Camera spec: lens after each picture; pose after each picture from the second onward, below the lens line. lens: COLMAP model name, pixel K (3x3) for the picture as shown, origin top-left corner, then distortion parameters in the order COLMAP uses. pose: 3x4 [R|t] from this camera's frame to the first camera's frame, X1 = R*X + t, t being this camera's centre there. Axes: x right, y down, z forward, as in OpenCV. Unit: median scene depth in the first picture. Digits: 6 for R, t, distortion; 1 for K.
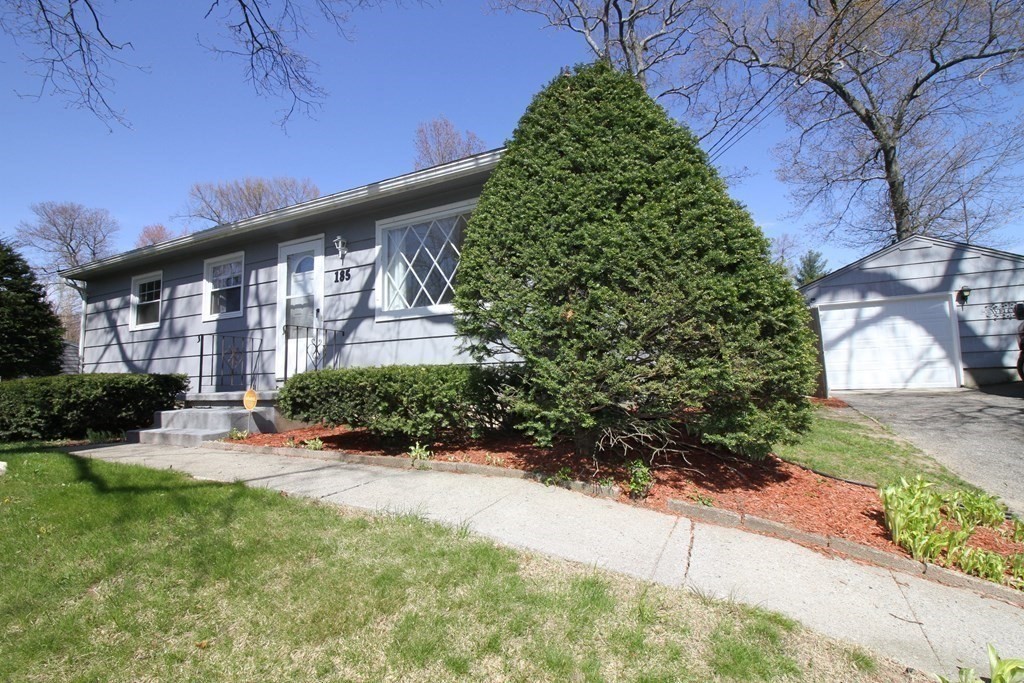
lens RADIAL K [[483.4, 0, 512.0], [0, 483.4, 341.5], [0, 0, 1]] dist [-0.021016, -0.000097]
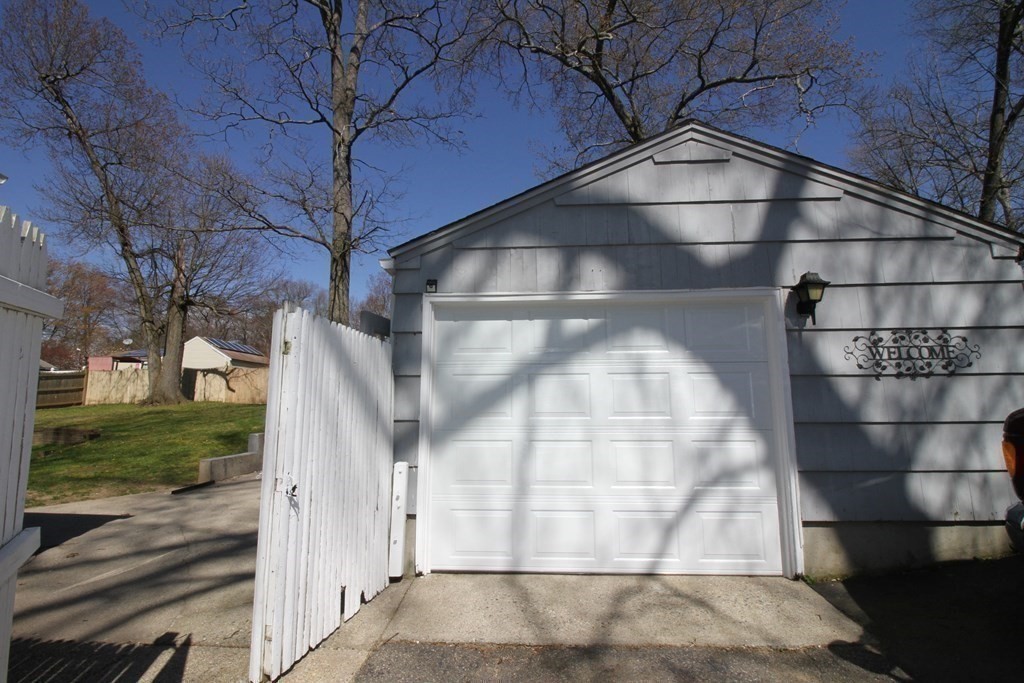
lens RADIAL K [[472.6, 0, 507.0], [0, 472.6, 342.1], [0, 0, 1]] dist [0.018696, -0.000114]
pose [[0.923239, 0.084143, 0.374900, 0.341383], [-0.064030, 0.995776, -0.065812, -0.010043], [-0.378854, 0.036756, 0.924726, 0.422932]]
